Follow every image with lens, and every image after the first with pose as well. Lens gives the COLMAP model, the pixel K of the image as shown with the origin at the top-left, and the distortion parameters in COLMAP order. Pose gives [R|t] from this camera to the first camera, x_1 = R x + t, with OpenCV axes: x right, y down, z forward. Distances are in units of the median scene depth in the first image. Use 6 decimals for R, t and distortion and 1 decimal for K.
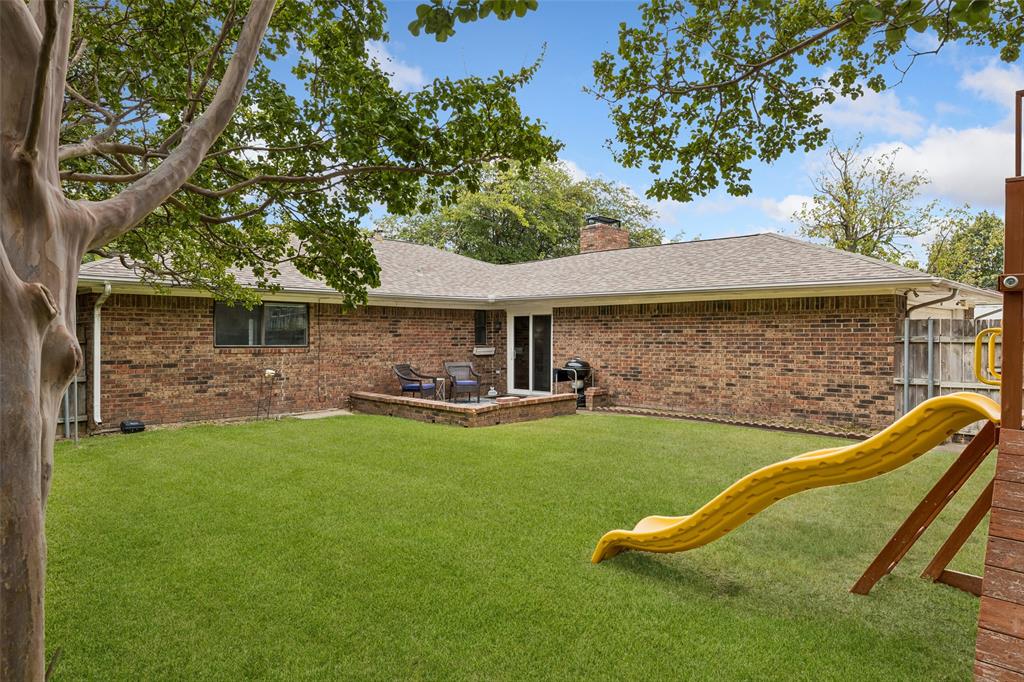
lens RADIAL K [[617.9, 0, 512.0], [0, 617.9, 341.0], [0, 0, 1]] dist [0.001995, 0.000206]
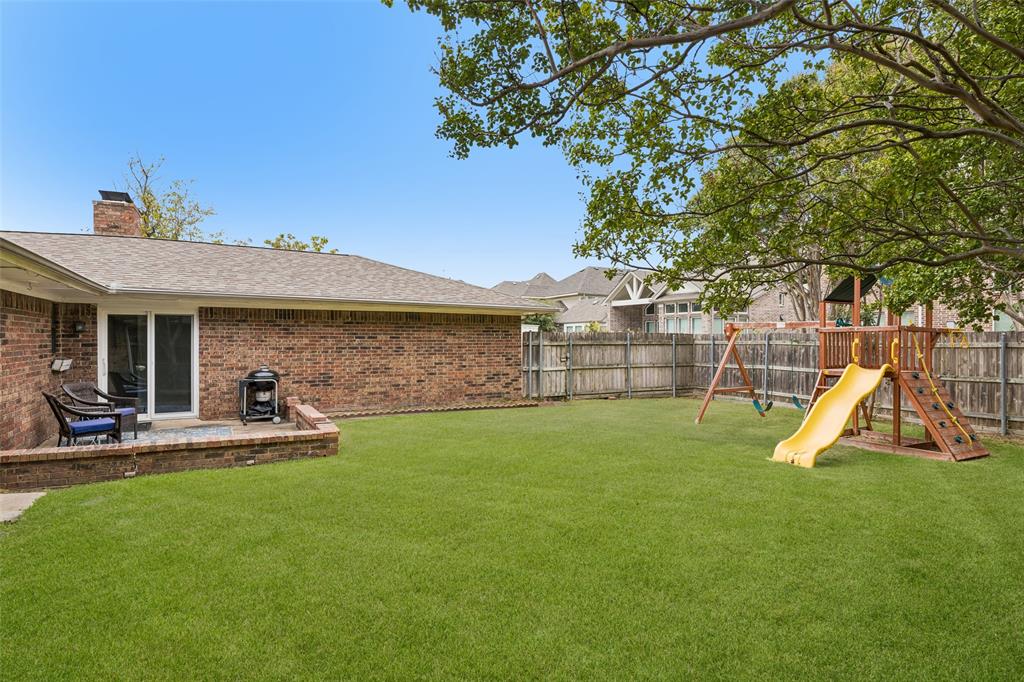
lens RADIAL K [[548.0, 0, 517.7], [0, 548.0, 333.7], [0, 0, 1]] dist [0.002033, 0.000448]
pose [[0.287799, 0.013064, 0.957602, -0.615928], [0.008735, 0.999830, -0.016265, -0.004129], [-0.957651, 0.013045, 0.287635, 0.477109]]
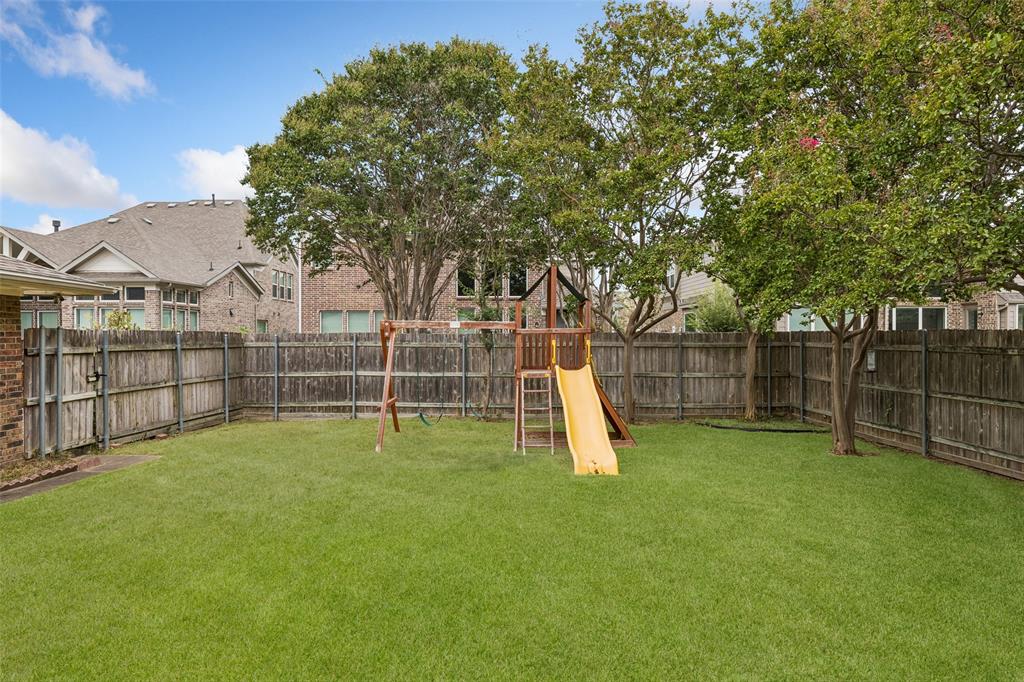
lens RADIAL K [[632.4, 0, 512.0], [0, 632.4, 341.0], [0, 0, 1]] dist [-0.000687, -0.000634]
pose [[-0.702317, -0.001168, 0.711863, -0.345151], [0.010799, 0.999866, 0.012294, -0.016054], [-0.711782, 0.016322, -0.702210, 0.901436]]
